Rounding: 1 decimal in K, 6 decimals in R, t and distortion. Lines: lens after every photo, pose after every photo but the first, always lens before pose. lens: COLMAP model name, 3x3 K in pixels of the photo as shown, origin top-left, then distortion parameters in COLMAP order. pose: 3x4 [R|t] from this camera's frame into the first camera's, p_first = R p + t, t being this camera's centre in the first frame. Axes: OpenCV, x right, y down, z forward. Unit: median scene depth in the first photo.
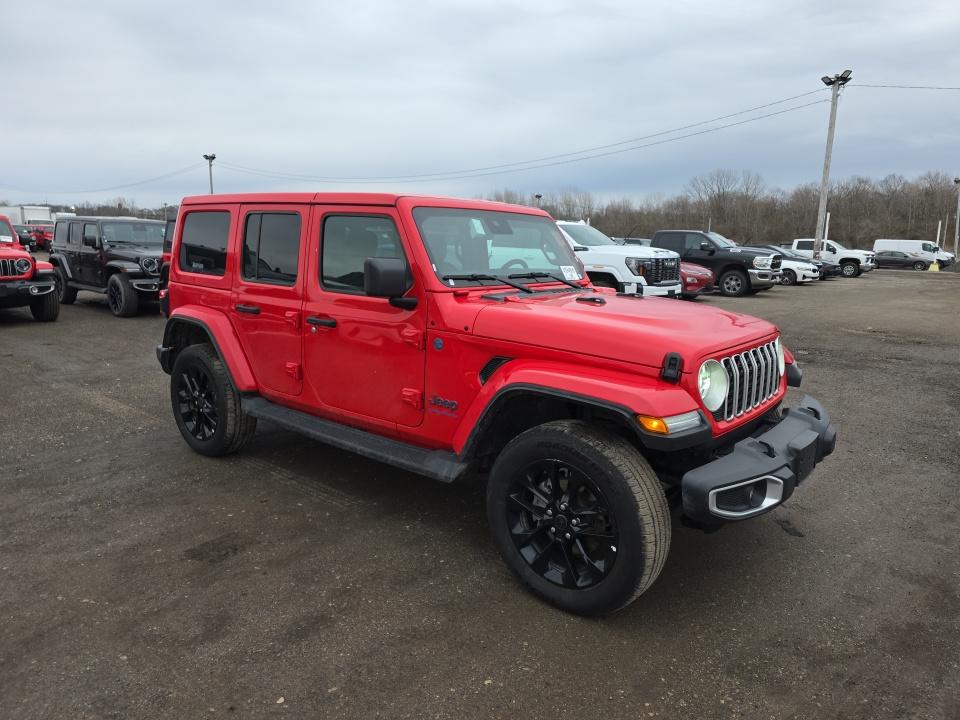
lens RADIAL K [[622.5, 0, 481.4], [0, 622.5, 365.2], [0, 0, 1]] dist [0.071229, -0.057219]
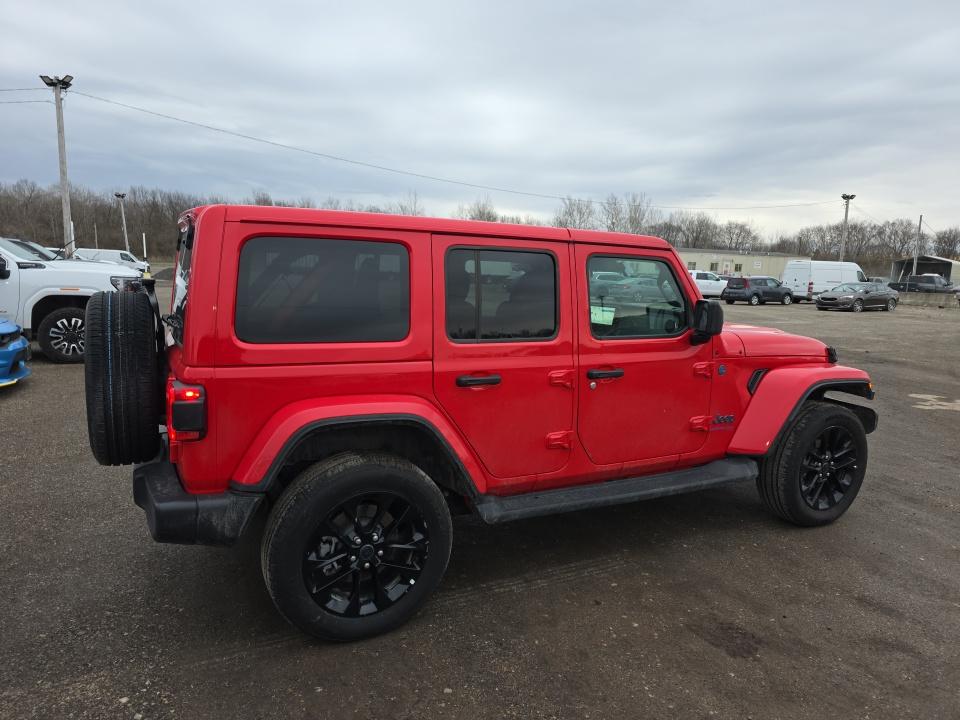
lens RADIAL K [[622.5, 0, 481.4], [0, 622.5, 365.2], [0, 0, 1]] dist [0.071229, -0.057219]
pose [[0.412844, -0.148091, 0.898682, -1.273755], [0.159110, 0.983247, 0.088933, -0.213737], [-0.896796, 0.106274, 0.429490, 0.870500]]
